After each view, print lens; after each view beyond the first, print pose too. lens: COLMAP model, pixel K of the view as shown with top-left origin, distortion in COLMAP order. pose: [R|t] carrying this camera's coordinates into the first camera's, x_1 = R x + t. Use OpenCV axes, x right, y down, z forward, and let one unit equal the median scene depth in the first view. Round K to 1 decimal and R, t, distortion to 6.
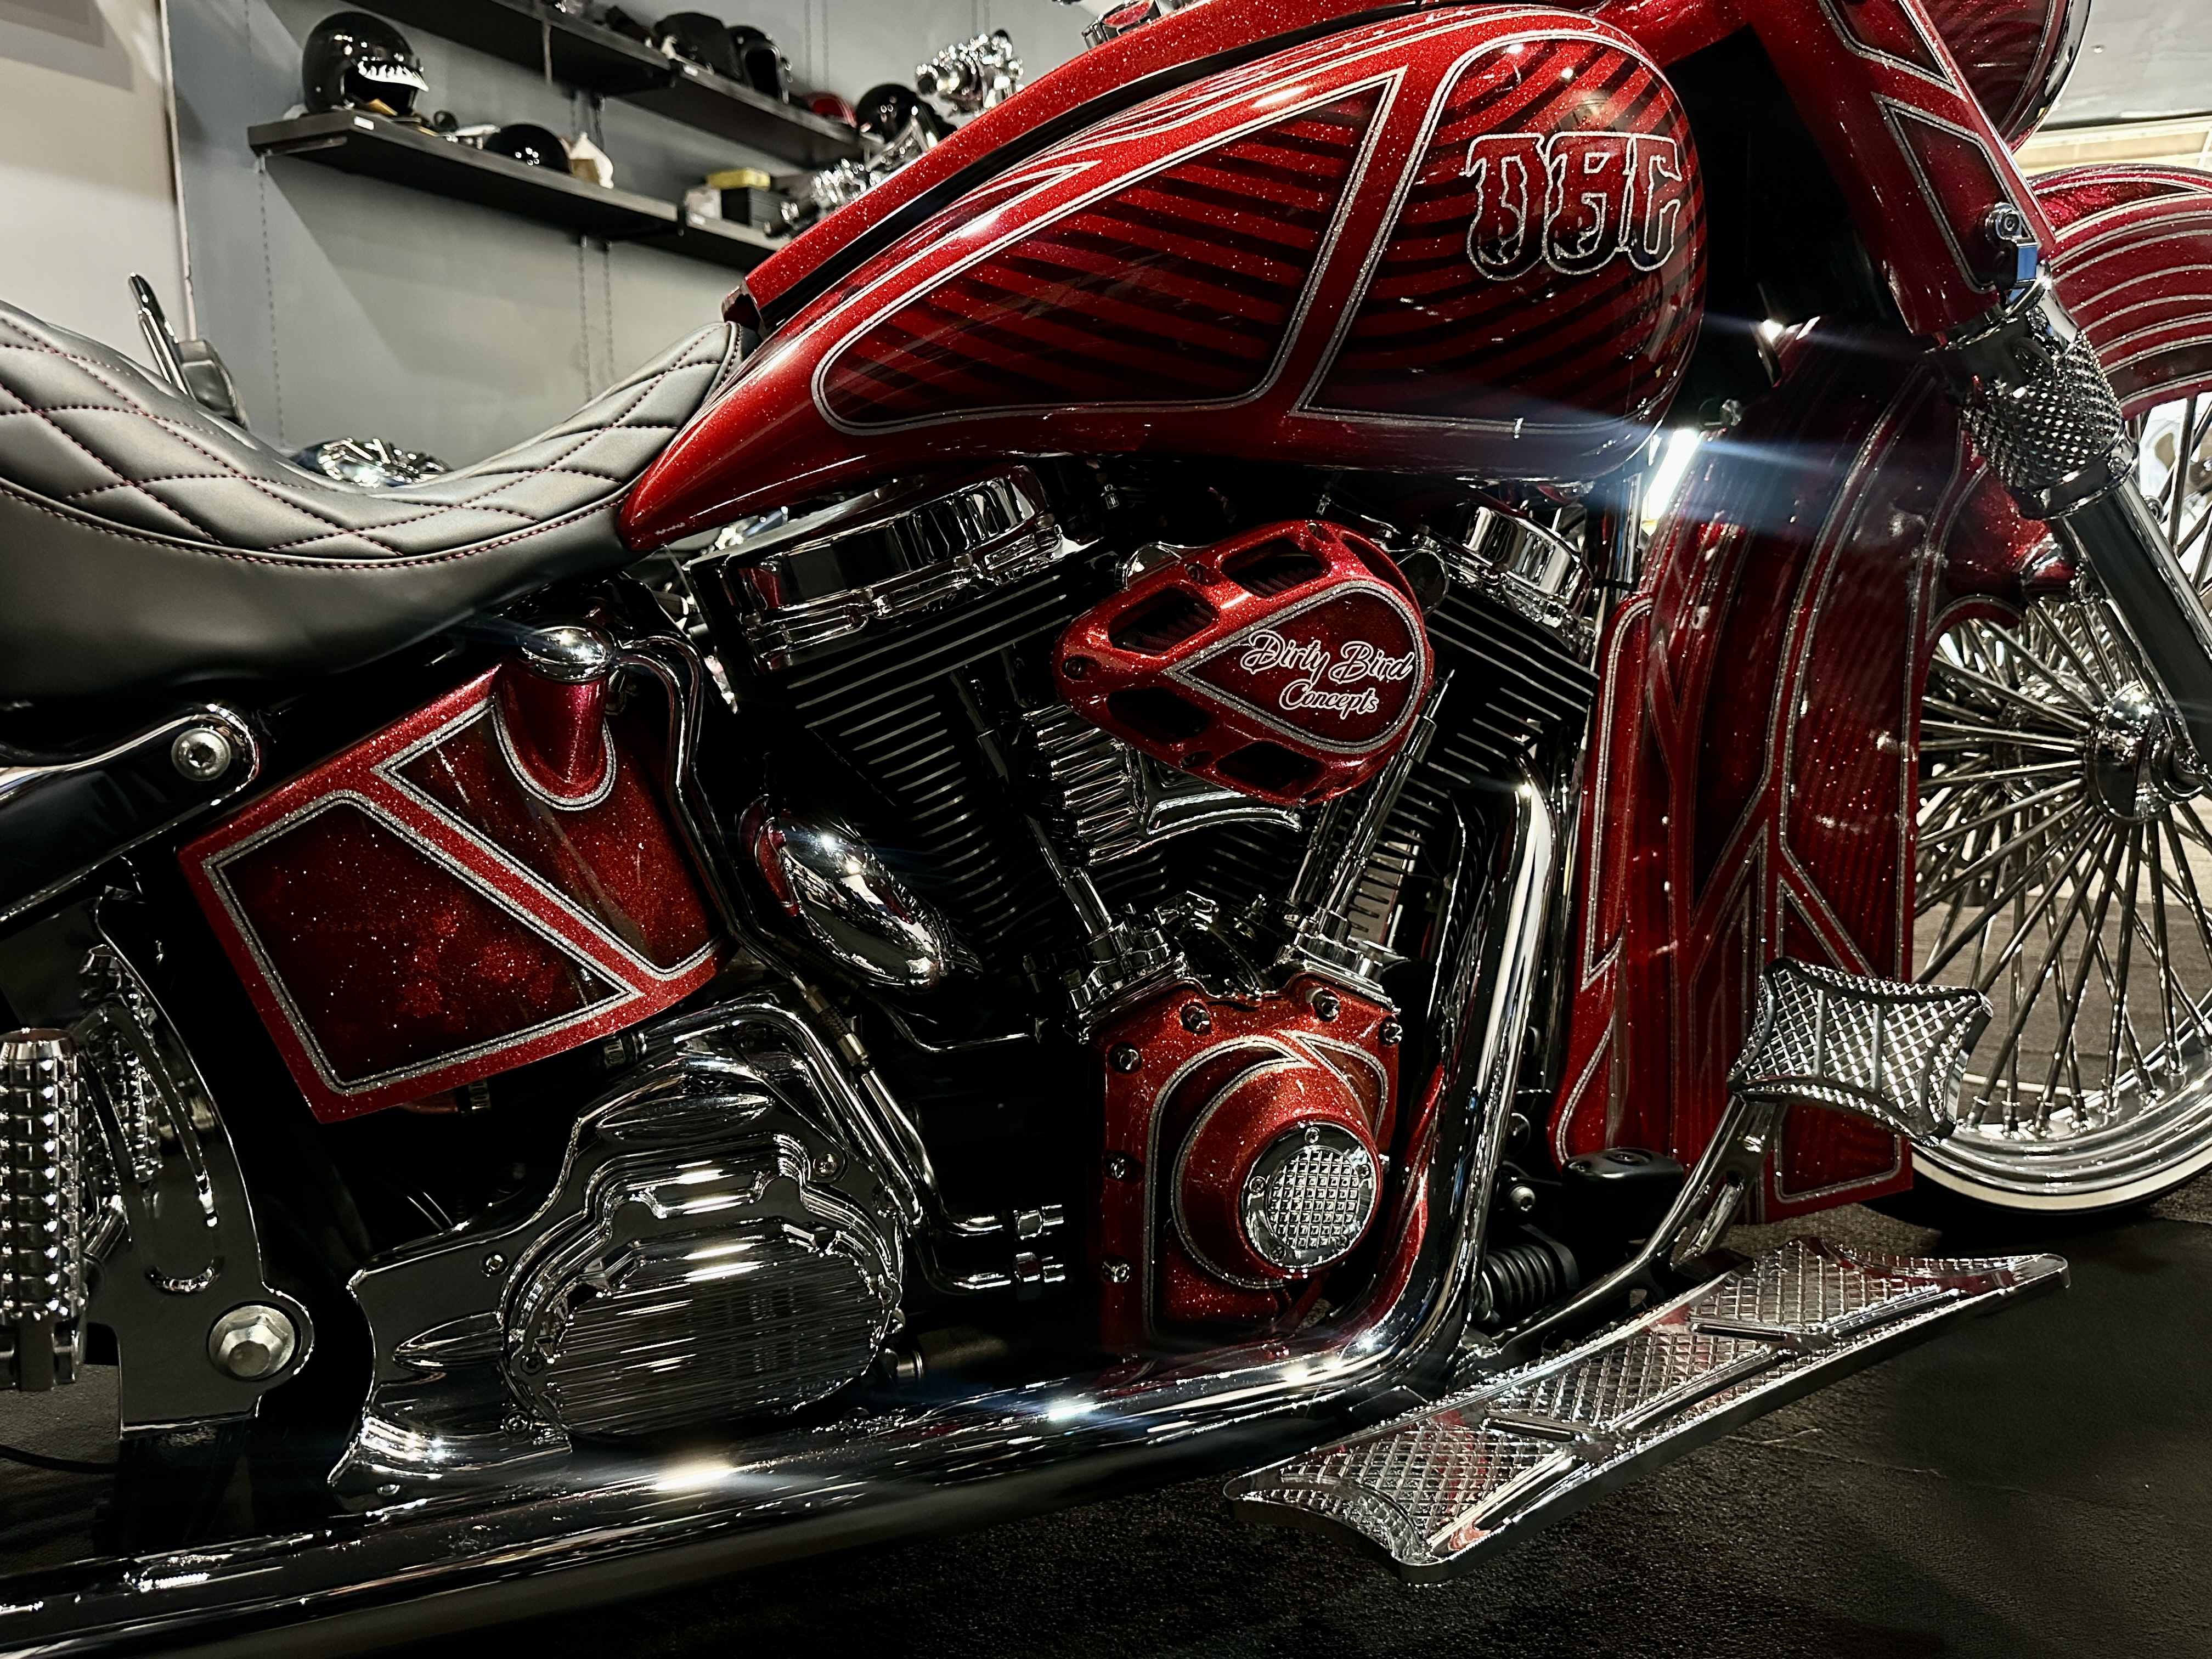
lens RADIAL K [[1662.8, 0, 1093.5], [0, 1662.8, 829.5], [0, 0, 1]] dist [0.051946, -0.036634]
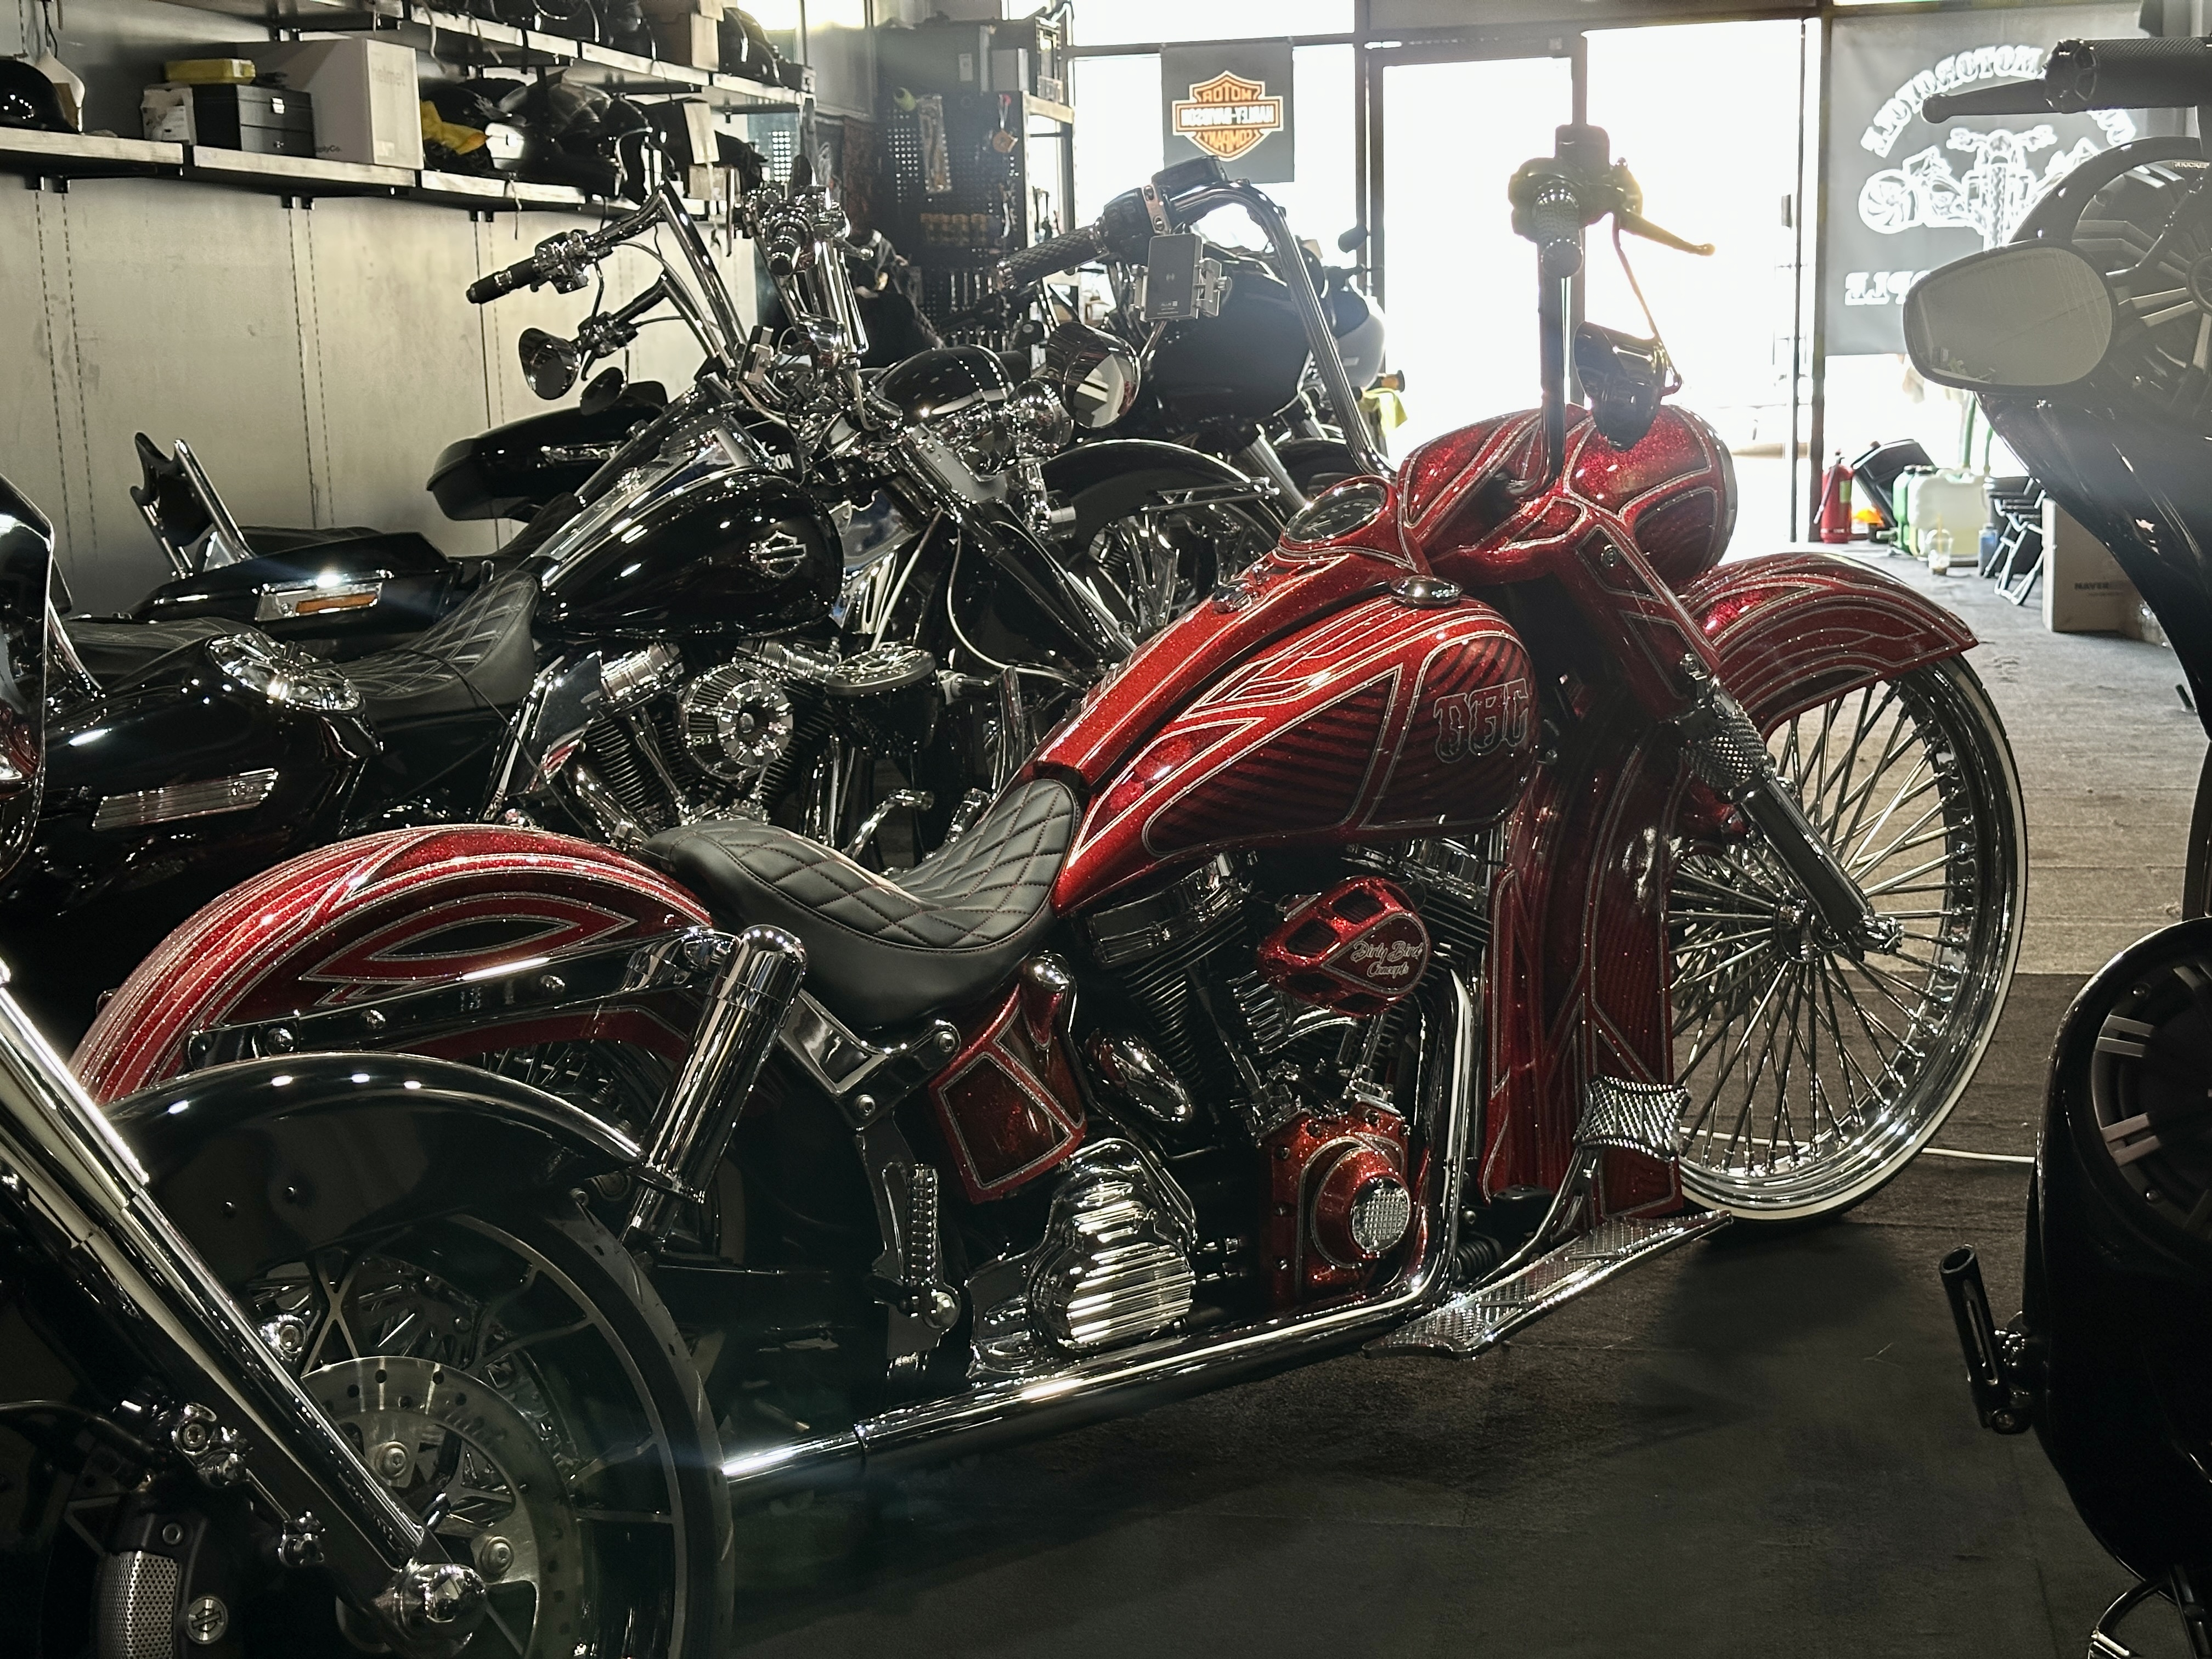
lens RADIAL K [[3121.8, 0, 1108.6], [0, 3121.8, 826.9], [0, 0, 1]] dist [0.145441, 0.000000]
pose [[0.971119, -0.055060, 0.232157, -1.018438], [0.054681, 0.998471, 0.008074, -0.285720], [-0.232247, 0.004853, 0.972645, -2.534111]]
